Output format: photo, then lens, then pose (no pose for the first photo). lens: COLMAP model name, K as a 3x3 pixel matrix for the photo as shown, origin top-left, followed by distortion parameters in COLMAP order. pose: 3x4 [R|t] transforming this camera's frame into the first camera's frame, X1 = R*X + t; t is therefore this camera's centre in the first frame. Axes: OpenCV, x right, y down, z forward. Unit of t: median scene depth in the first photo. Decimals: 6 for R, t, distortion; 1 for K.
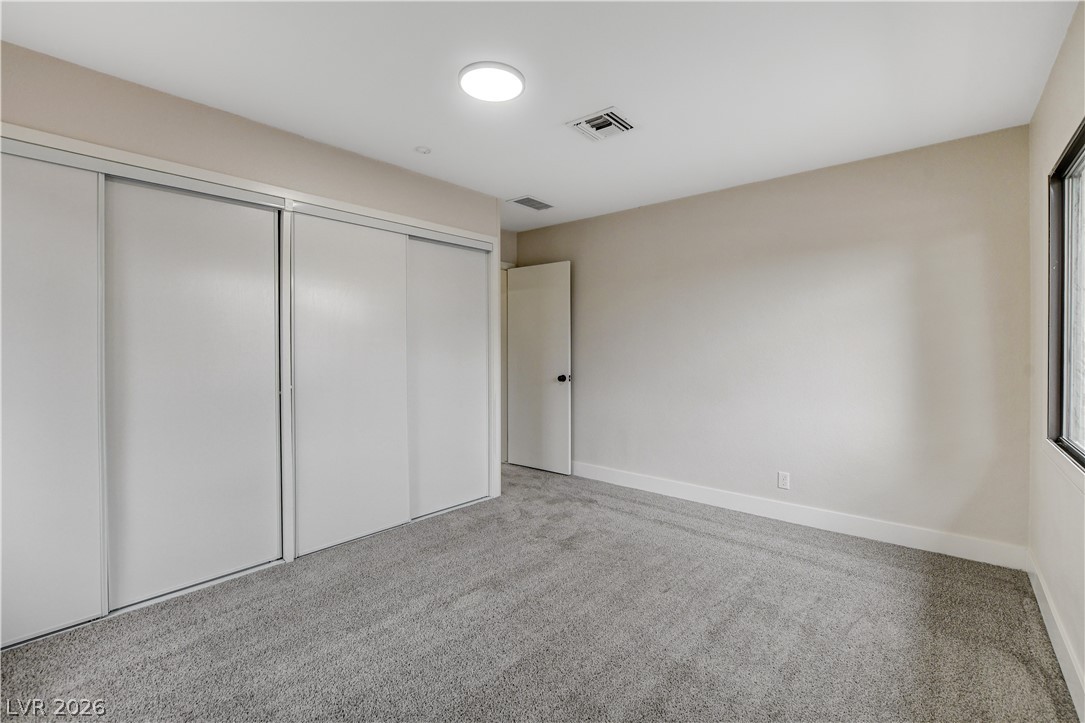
lens RADIAL K [[485.8, 0, 537.7], [0, 485.8, 360.0], [0, 0, 1]] dist [-0.019968, 0.001817]
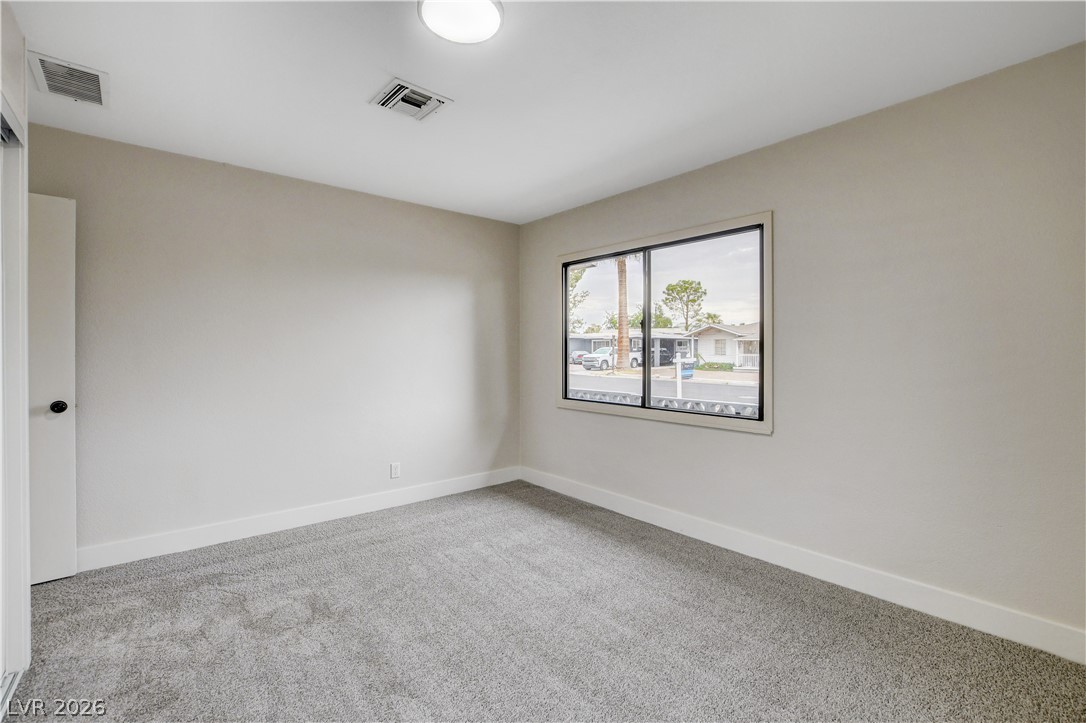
lens RADIAL K [[486.3, 0, 538.2], [0, 486.3, 360.0], [0, 0, 1]] dist [-0.019968, 0.001817]
pose [[0.132480, -0.010178, 0.991133, -0.532588], [0.026751, 0.999620, 0.006689, -0.005832], [-0.990825, 0.025628, 0.132702, 0.487435]]
